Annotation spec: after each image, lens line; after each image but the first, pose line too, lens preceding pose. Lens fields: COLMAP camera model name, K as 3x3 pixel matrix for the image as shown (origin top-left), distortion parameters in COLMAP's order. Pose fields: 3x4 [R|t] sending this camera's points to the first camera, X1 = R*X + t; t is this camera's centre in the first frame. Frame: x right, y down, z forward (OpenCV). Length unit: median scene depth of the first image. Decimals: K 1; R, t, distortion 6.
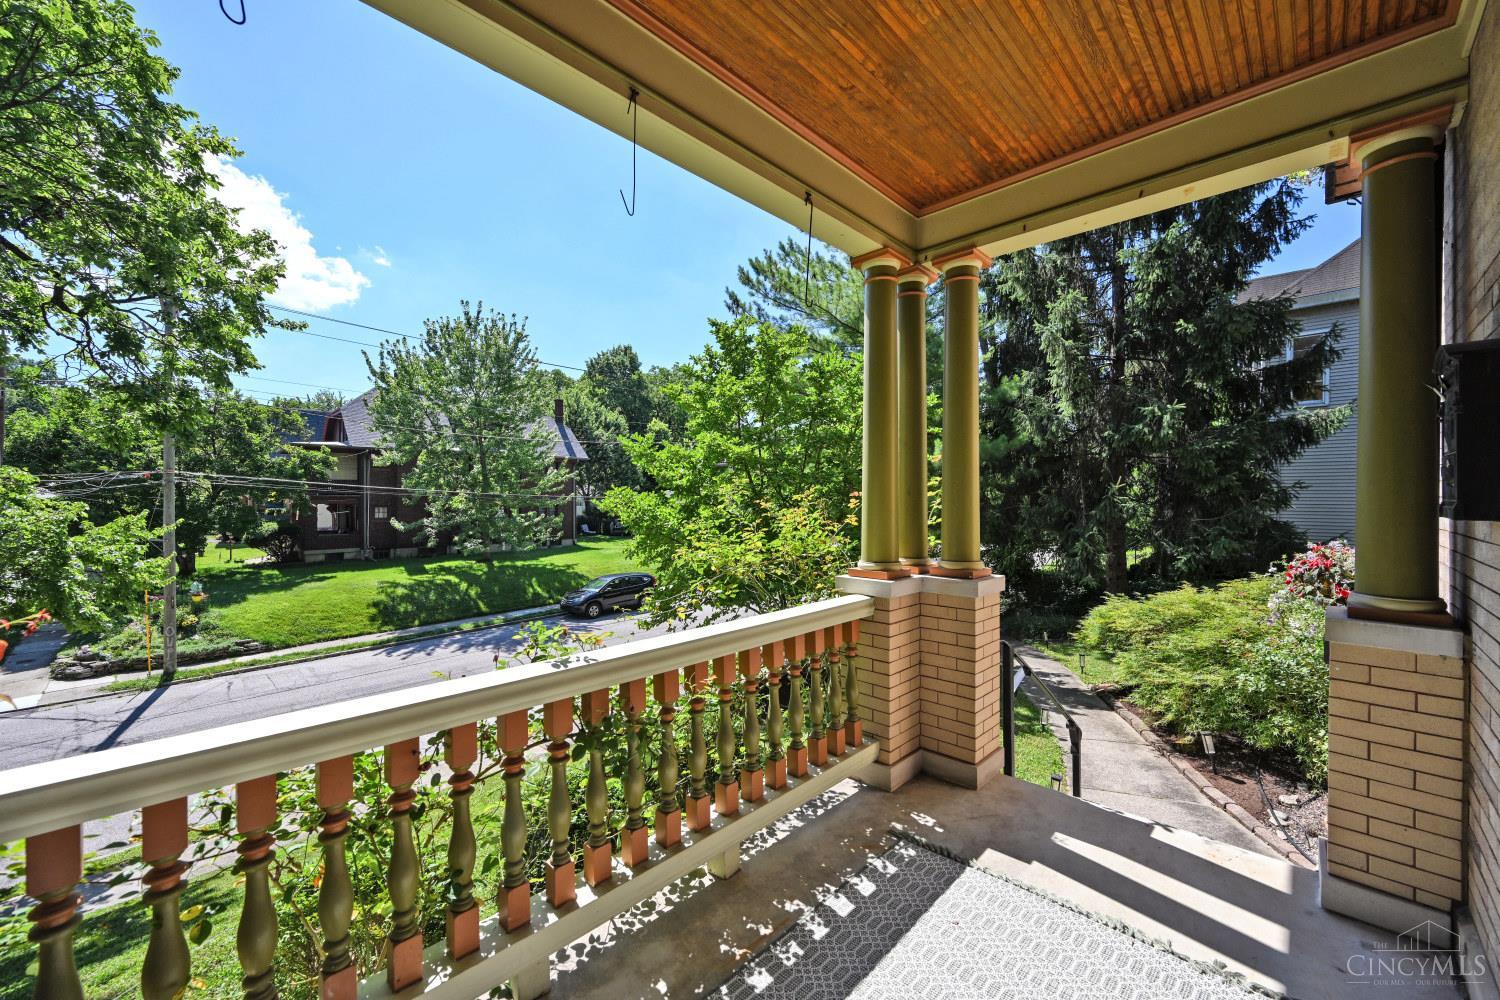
lens RADIAL K [[591.6, 0, 747.9], [0, 591.6, 501.9], [0, 0, 1]] dist [-0.001073, -0.000019]
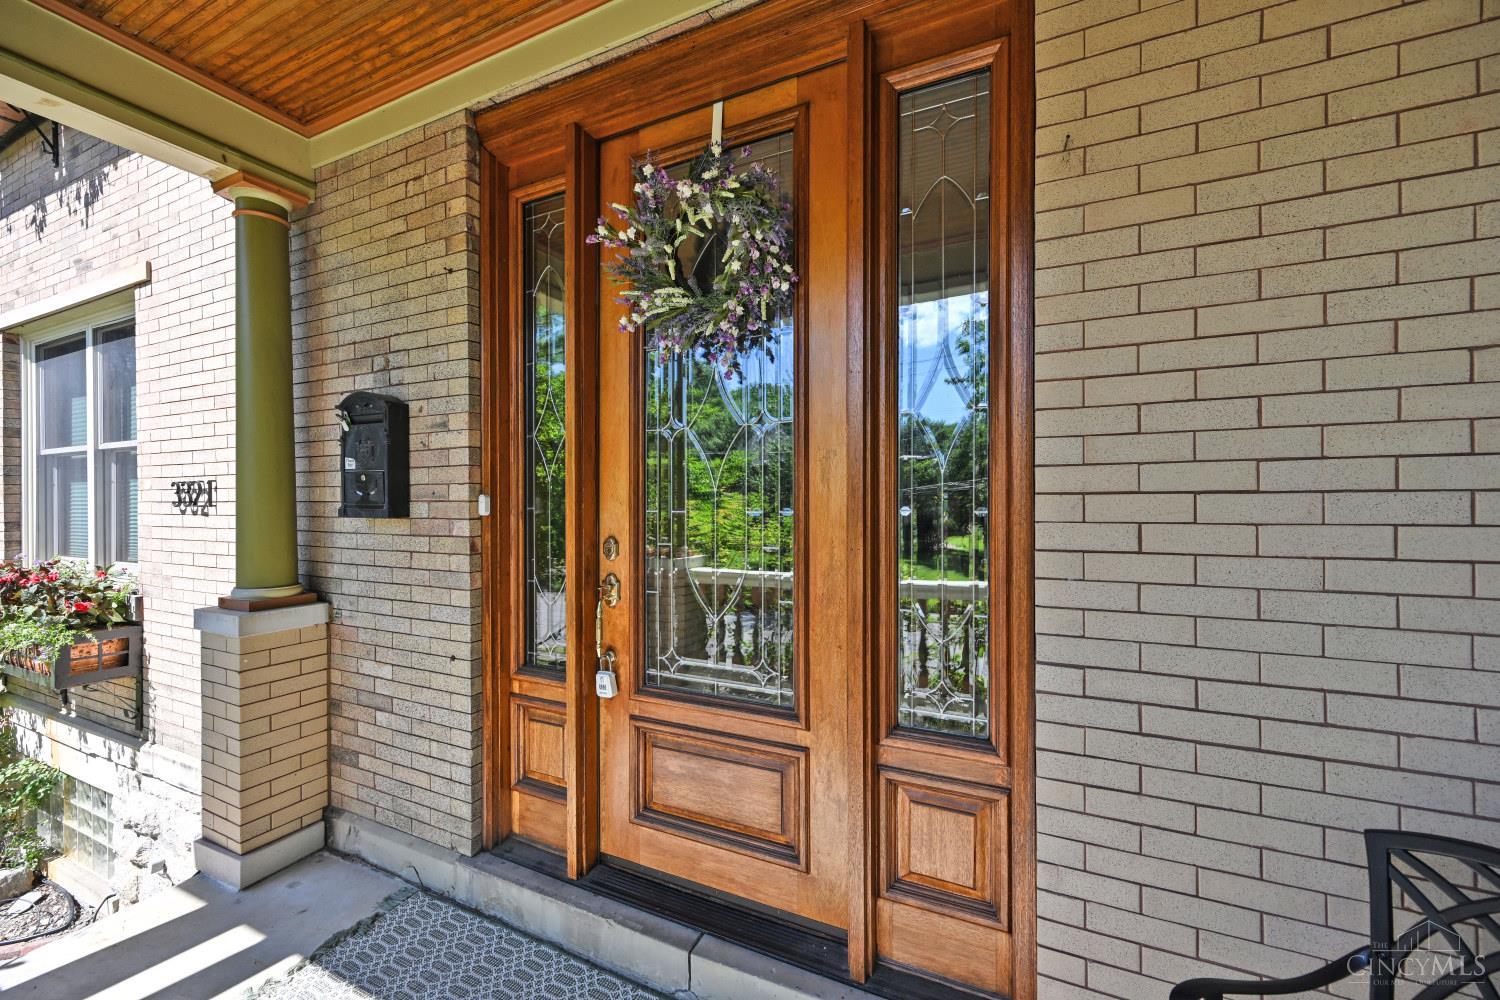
lens RADIAL K [[591.6, 0, 747.9], [0, 591.6, 501.9], [0, 0, 1]] dist [-0.001073, -0.000019]
pose [[-0.323253, -0.003284, 0.946307, -0.341642], [0.013311, 0.999879, 0.008017, -0.004577], [-0.946219, 0.015188, -0.323170, 0.498491]]
